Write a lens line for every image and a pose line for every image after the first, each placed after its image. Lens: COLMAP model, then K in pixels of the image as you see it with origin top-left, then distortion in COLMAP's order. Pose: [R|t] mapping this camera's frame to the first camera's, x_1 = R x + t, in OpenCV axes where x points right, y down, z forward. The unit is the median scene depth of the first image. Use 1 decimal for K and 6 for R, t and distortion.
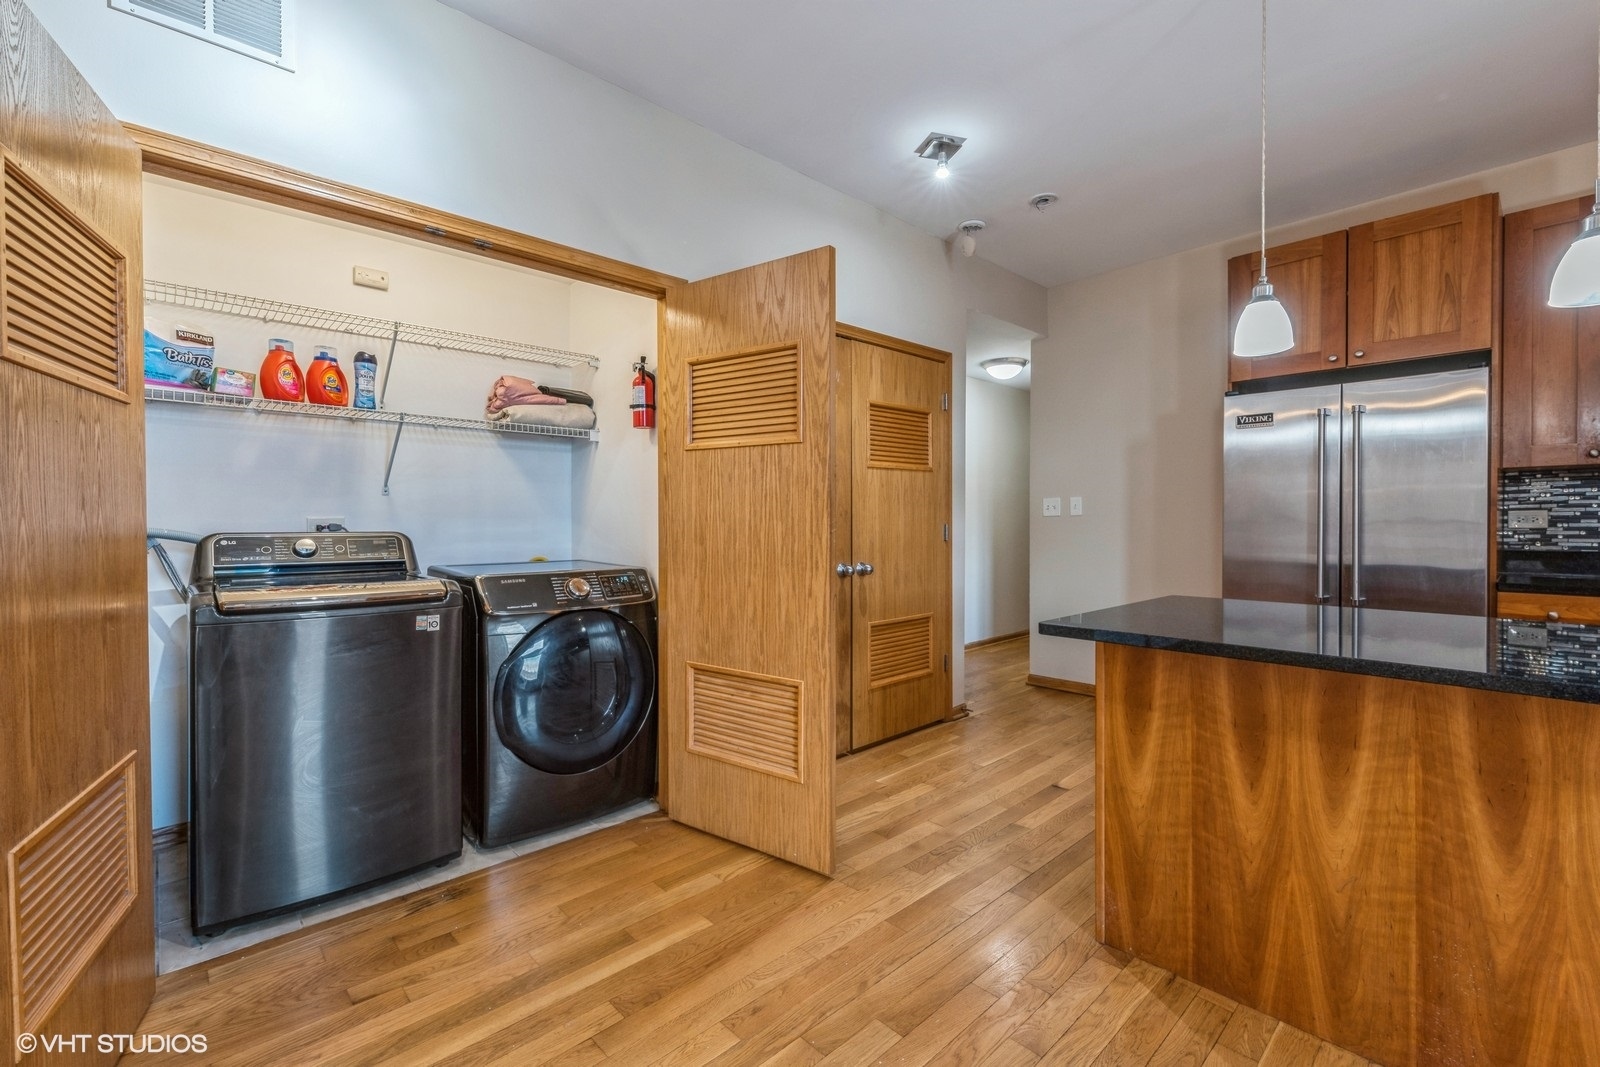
lens RADIAL K [[690.5, 0, 823.8], [0, 690.5, 527.9], [0, 0, 1]] dist [0.001911, 0.000274]
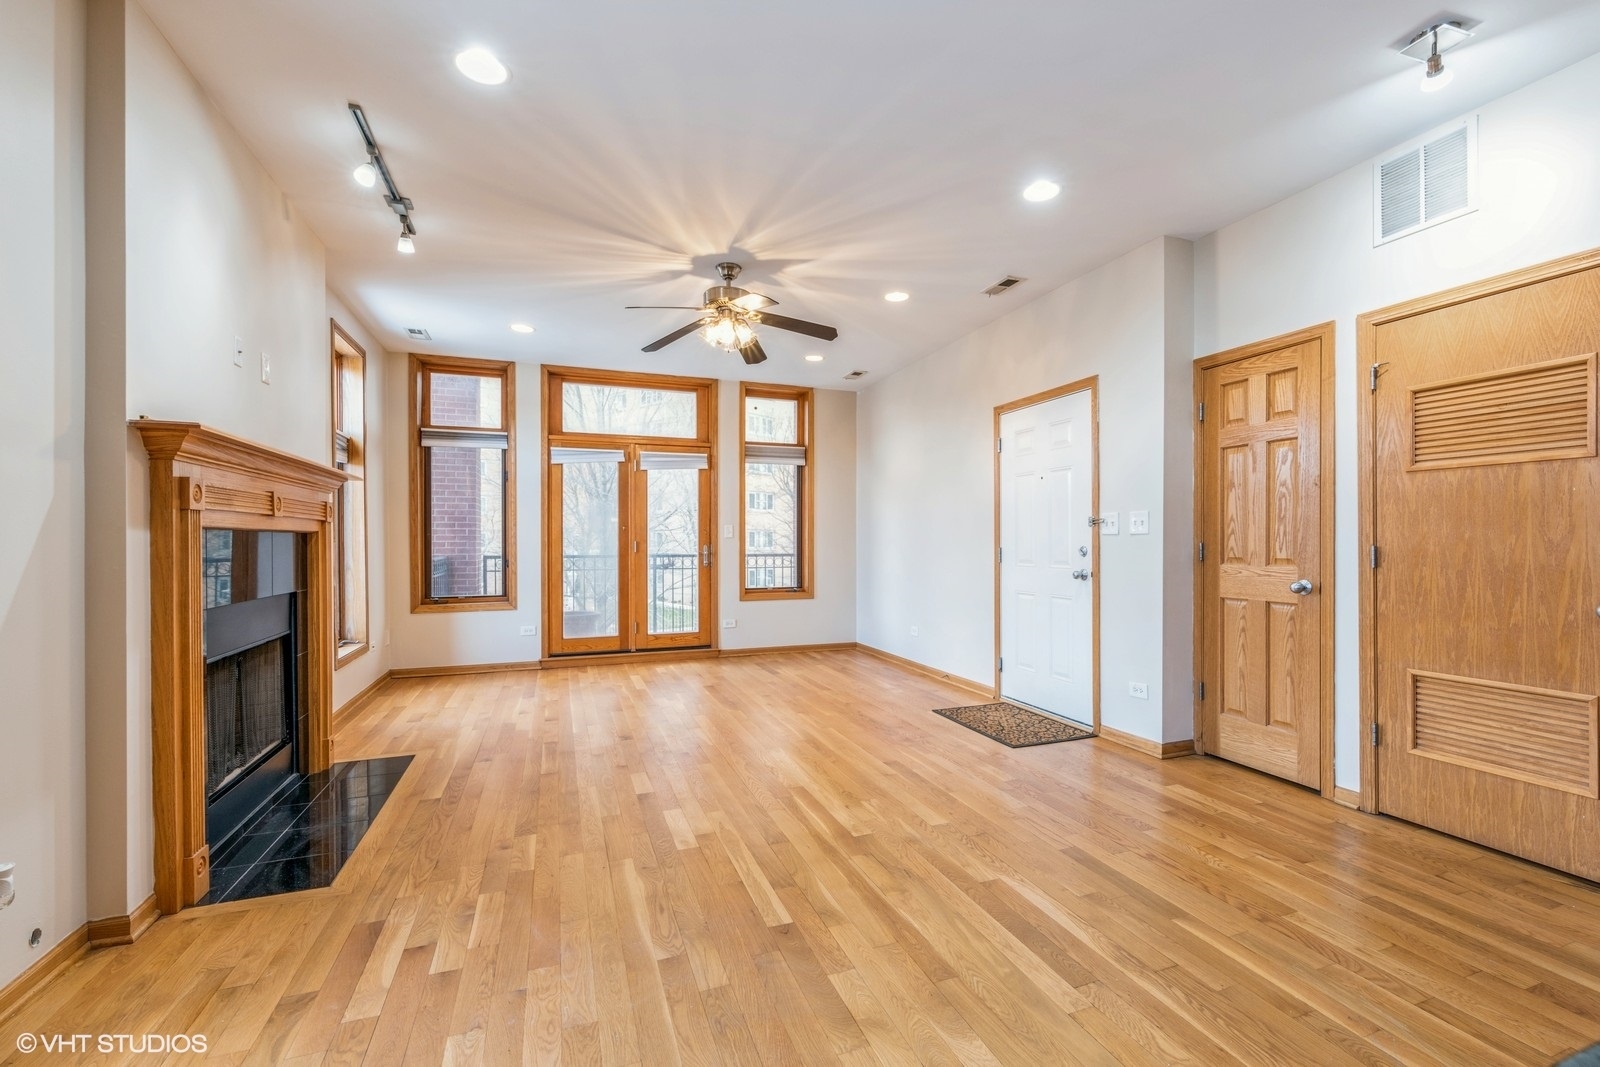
lens RADIAL K [[690.5, 0, 801.6], [0, 690.5, 546.9], [0, 0, 1]] dist [0.001911, 0.000274]
pose [[-0.403920, 0.011945, -0.914716, 0.440660], [-0.005326, 0.999867, 0.015409, -0.001923], [0.914779, 0.011096, -0.403803, 0.142467]]
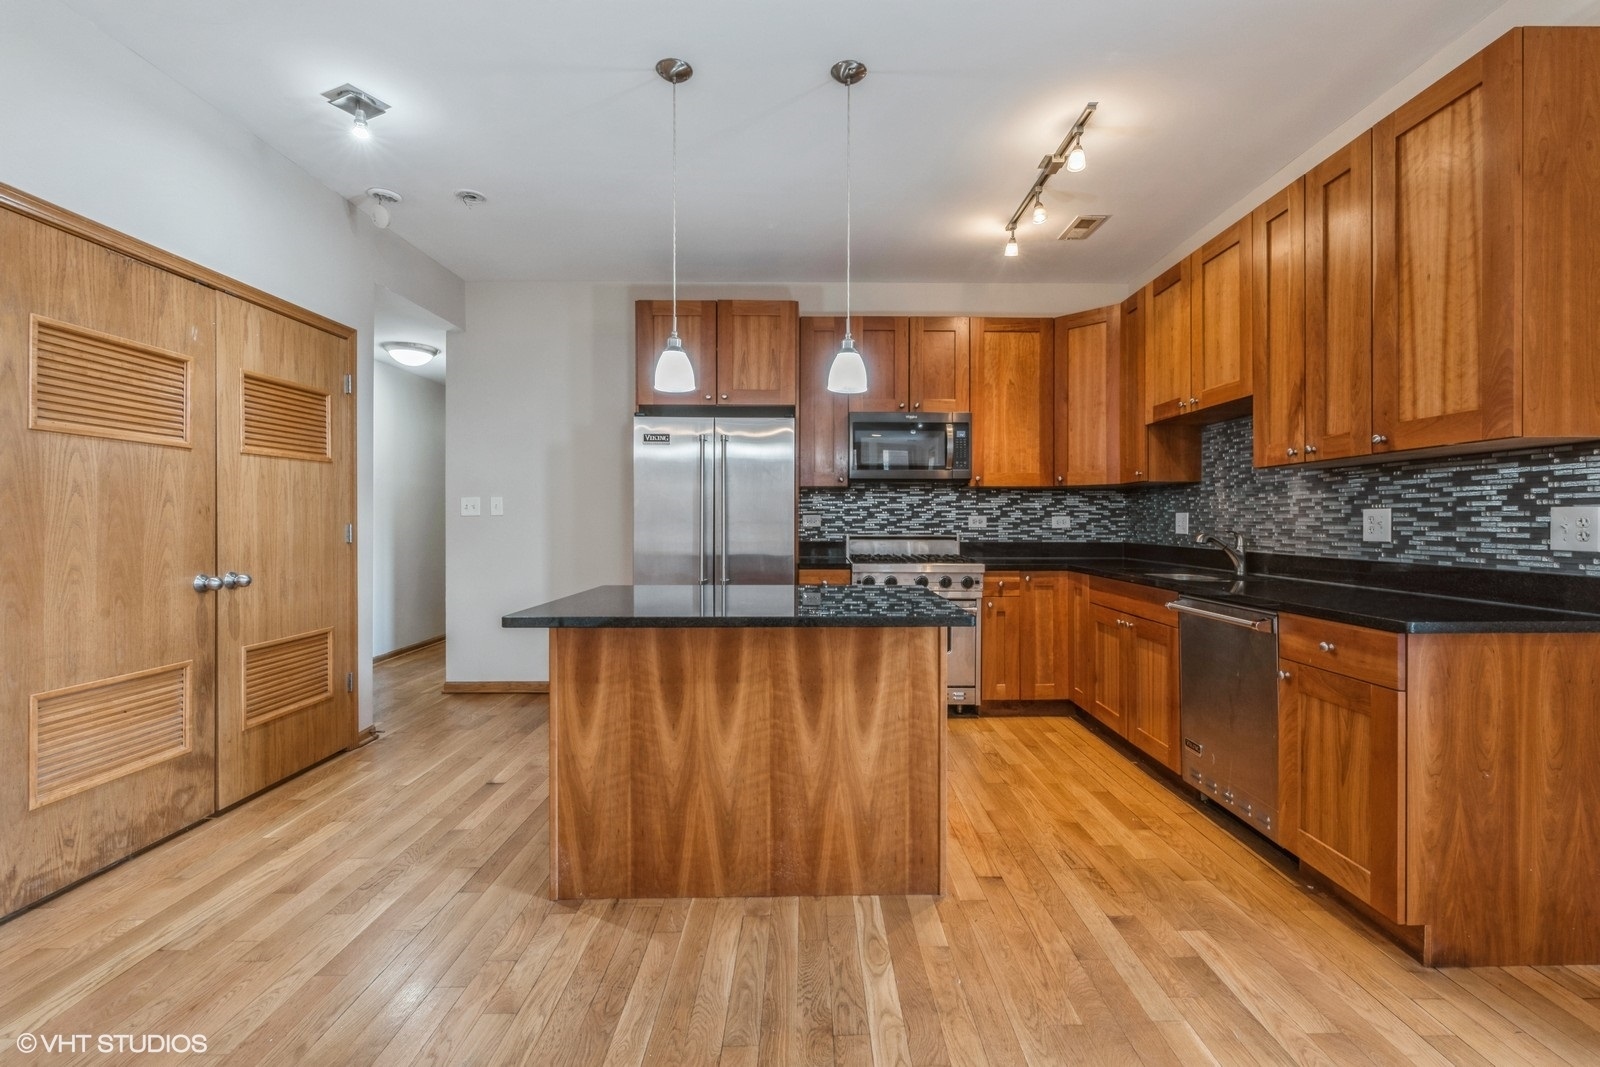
lens RADIAL K [[690.5, 0, 823.5], [0, 690.5, 527.5], [0, 0, 1]] dist [0.001911, 0.000274]
pose [[0.681264, -0.004270, 0.732025, -0.076221], [0.004598, 0.999988, 0.001555, 0.000406], [-0.732023, 0.002306, 0.681276, -0.049737]]
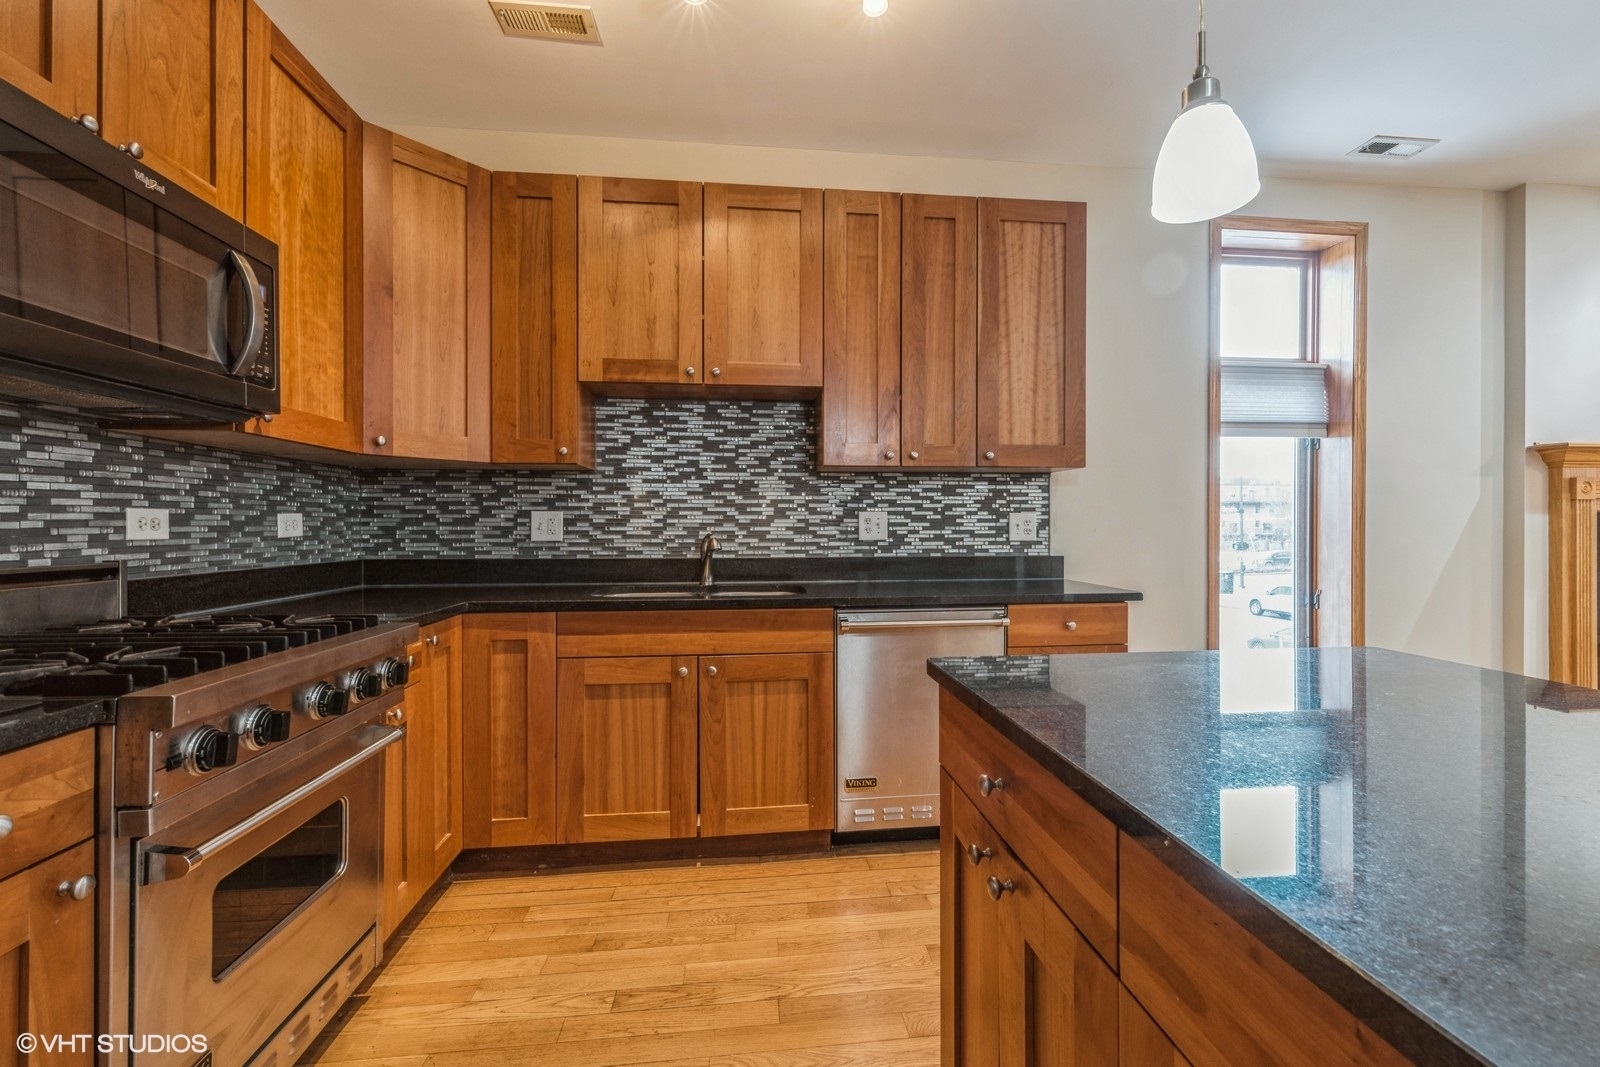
lens RADIAL K [[690.5, 0, 830.6], [0, 690.5, 526.4], [0, 0, 1]] dist [0.001911, 0.000274]
pose [[-0.792315, 0.003365, 0.610102, 0.332928], [0.010096, 0.999920, 0.007596, -0.003909], [-0.610028, 0.012178, -0.792286, 0.626327]]
